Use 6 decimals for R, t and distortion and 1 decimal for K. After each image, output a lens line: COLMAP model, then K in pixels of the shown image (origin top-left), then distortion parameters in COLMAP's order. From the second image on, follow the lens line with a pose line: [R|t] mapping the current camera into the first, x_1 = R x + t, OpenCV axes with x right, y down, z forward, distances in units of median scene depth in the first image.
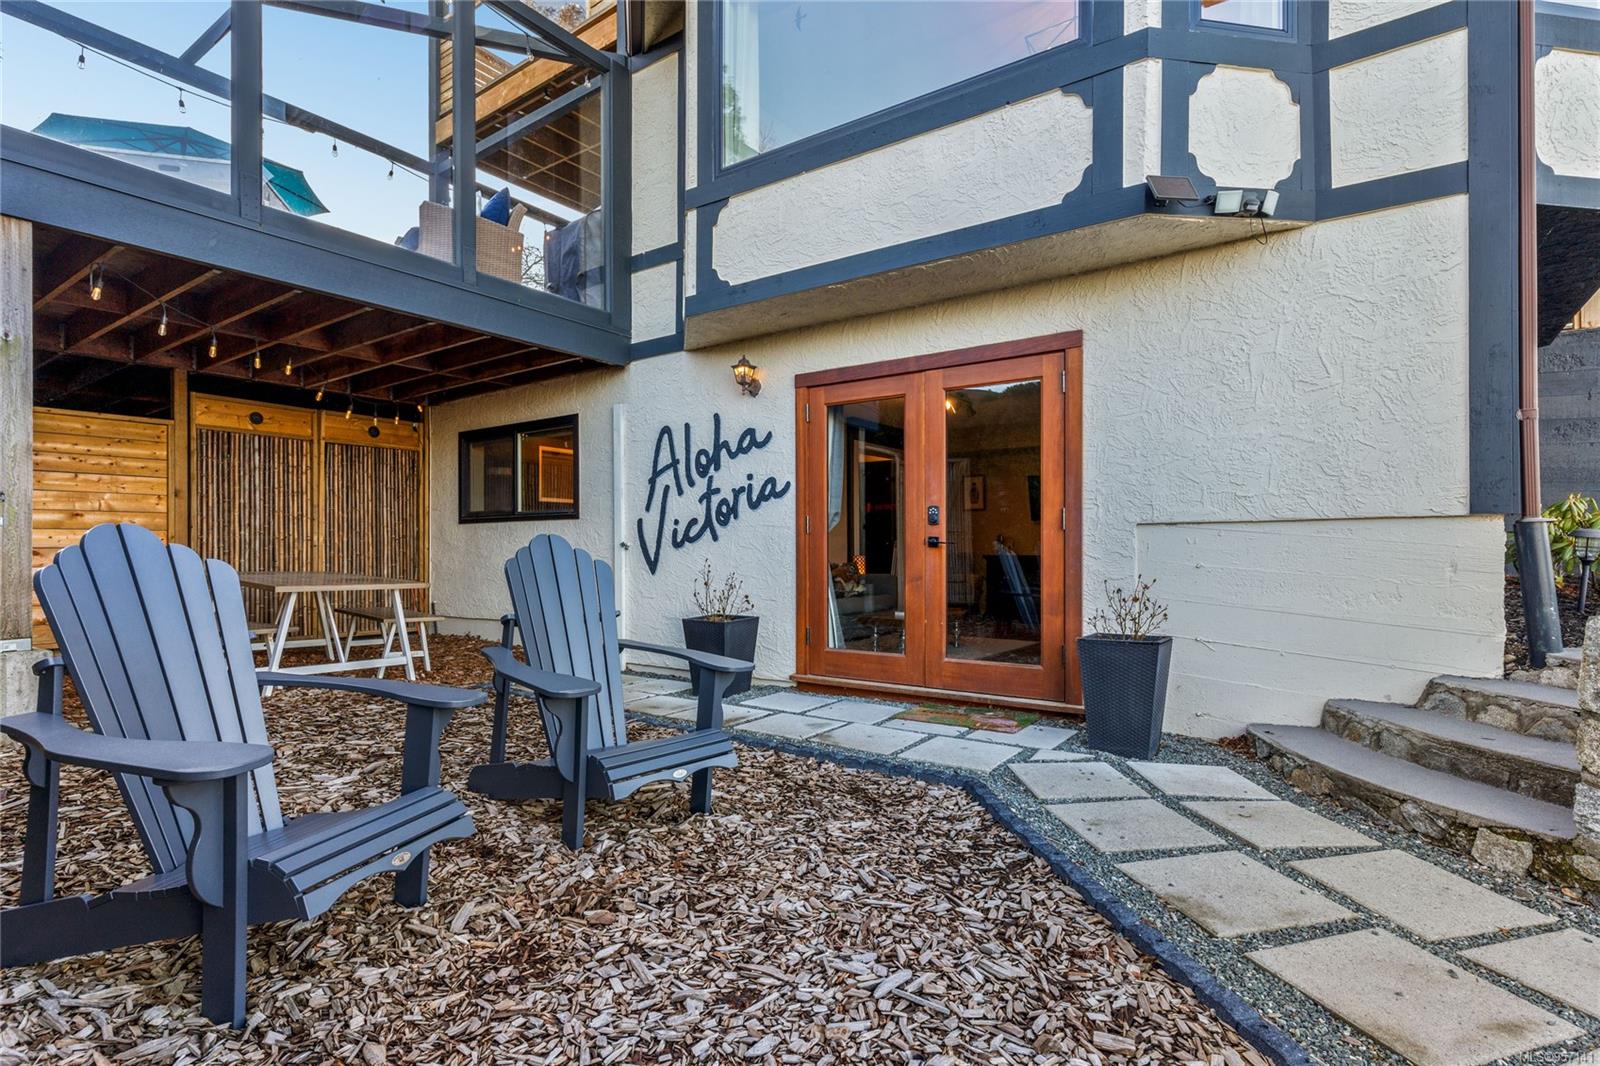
lens RADIAL K [[808.1, 0, 797.7], [0, 808.1, 549.7], [0, 0, 1]] dist [-0.000803, 0.001089]
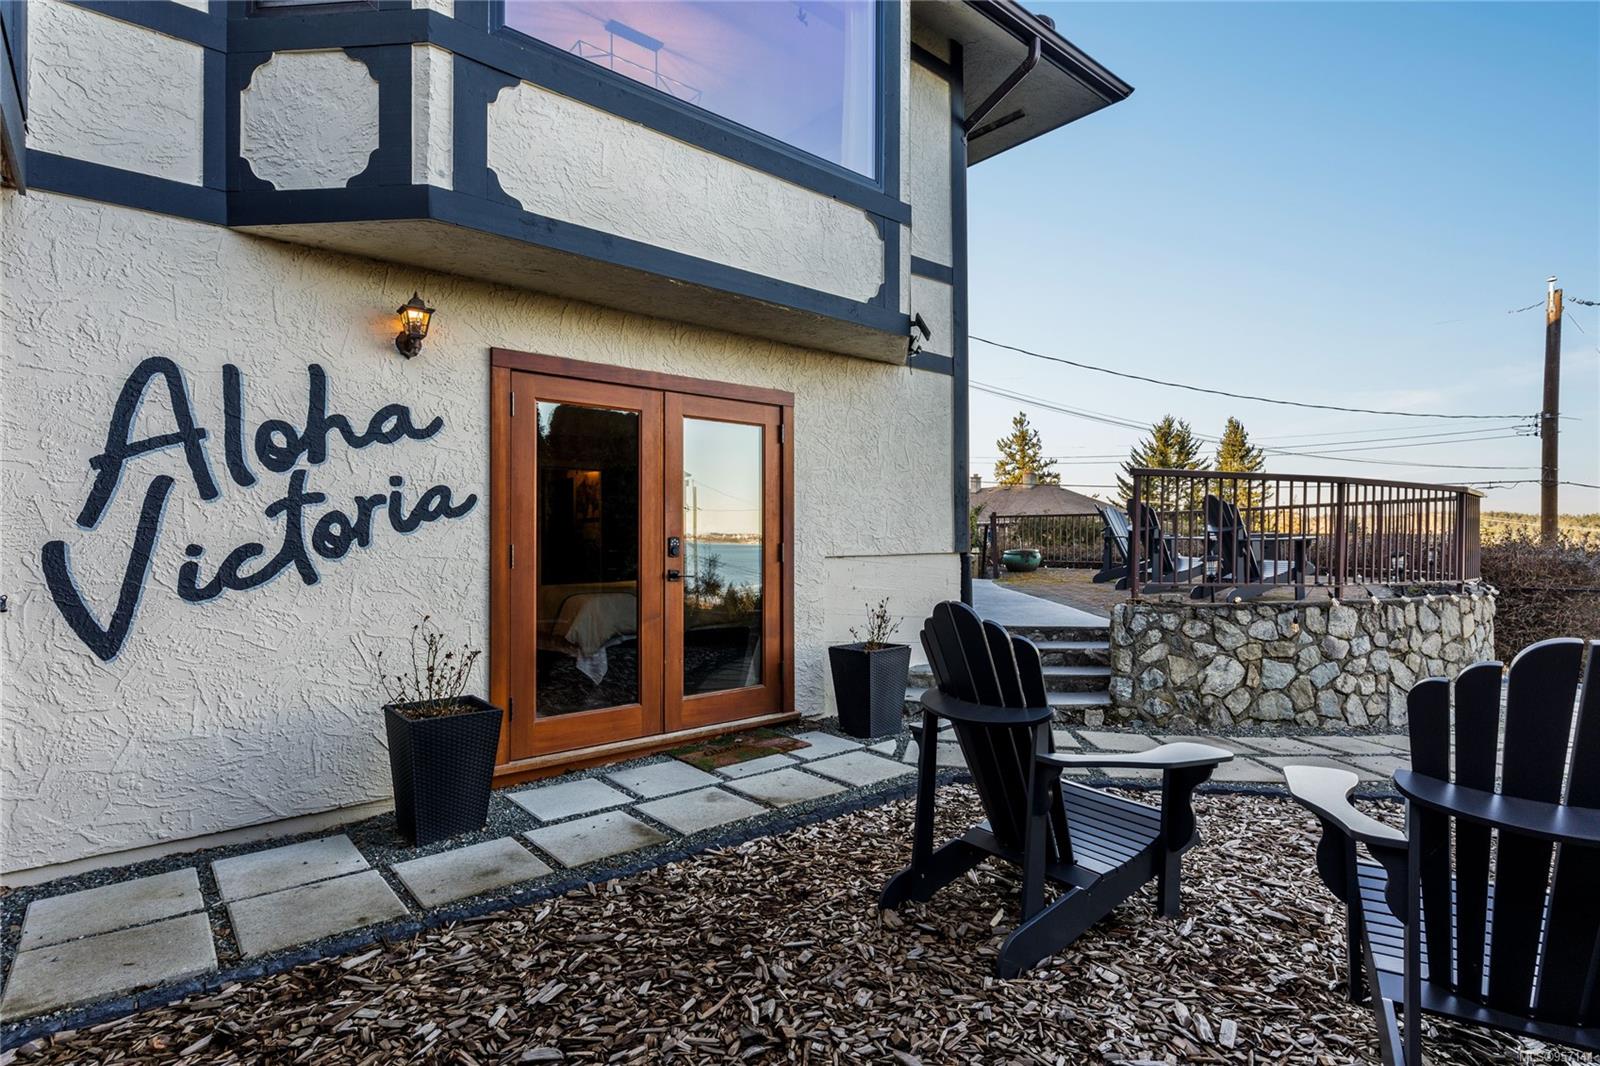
lens RADIAL K [[808.1, 0, 797.4], [0, 808.1, 525.1], [0, 0, 1]] dist [-0.000803, 0.001089]
pose [[0.227012, 0.008048, 0.973859, -0.594009], [-0.006716, 0.999955, -0.006698, -0.052041], [-0.973869, -0.005020, 0.227056, 0.536255]]
